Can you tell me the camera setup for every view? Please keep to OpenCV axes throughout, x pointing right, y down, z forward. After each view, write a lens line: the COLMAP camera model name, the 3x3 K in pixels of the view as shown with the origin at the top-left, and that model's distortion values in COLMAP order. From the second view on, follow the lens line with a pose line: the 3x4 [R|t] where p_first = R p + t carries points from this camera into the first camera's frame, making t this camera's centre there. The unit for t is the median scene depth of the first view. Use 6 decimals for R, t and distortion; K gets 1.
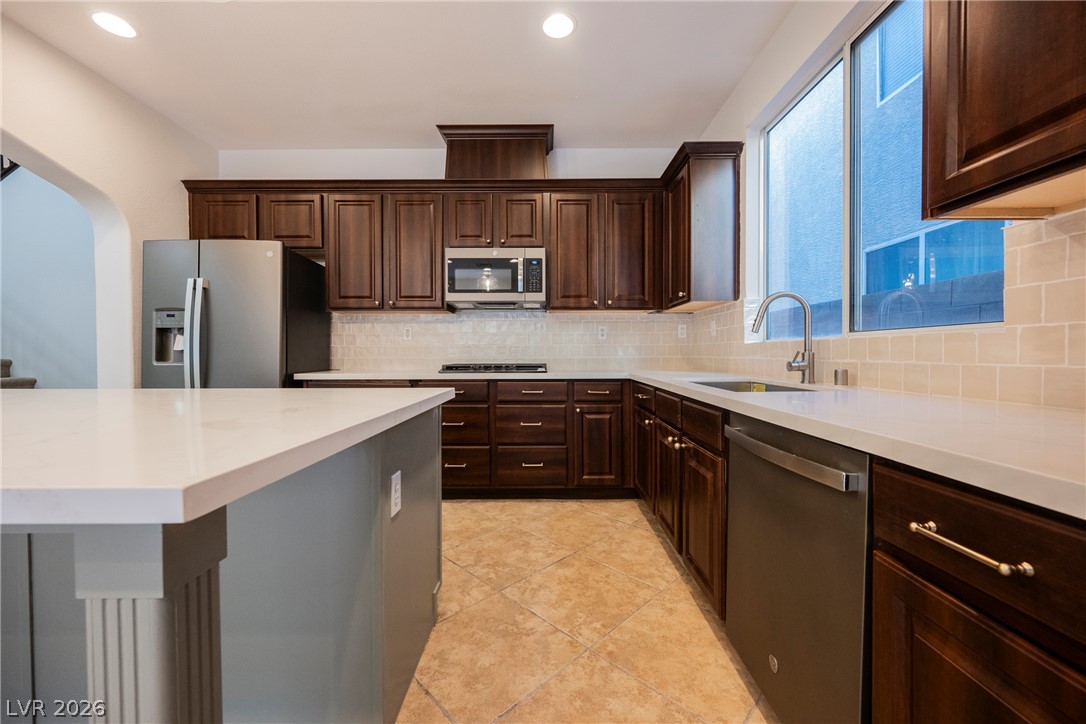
lens RADIAL K [[424.2, 0, 543.0], [0, 424.2, 362.0], [0, 0, 1]] dist [-0.000228, -0.000076]
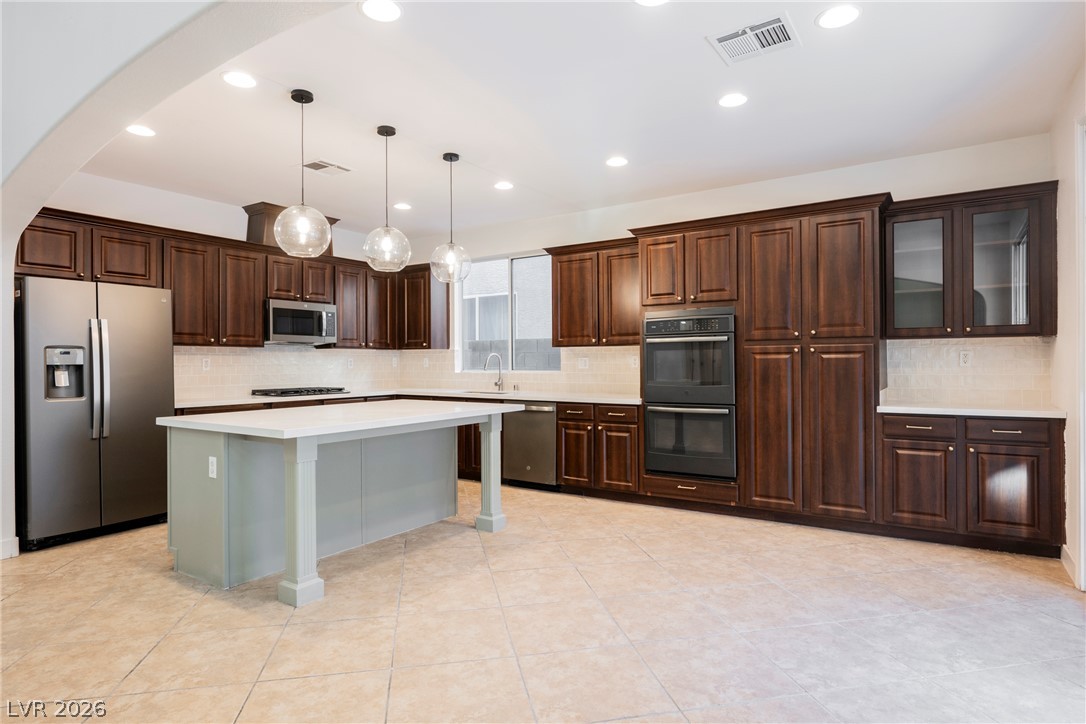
lens RADIAL K [[595.4, 0, 543.0], [0, 595.4, 362.0], [0, 0, 1]] dist [0.000372, 0.000141]
pose [[0.555923, -0.000745, 0.831234, -1.350196], [0.018422, 0.999765, -0.011425, -0.046187], [-0.831030, 0.021664, 0.555806, -0.725528]]
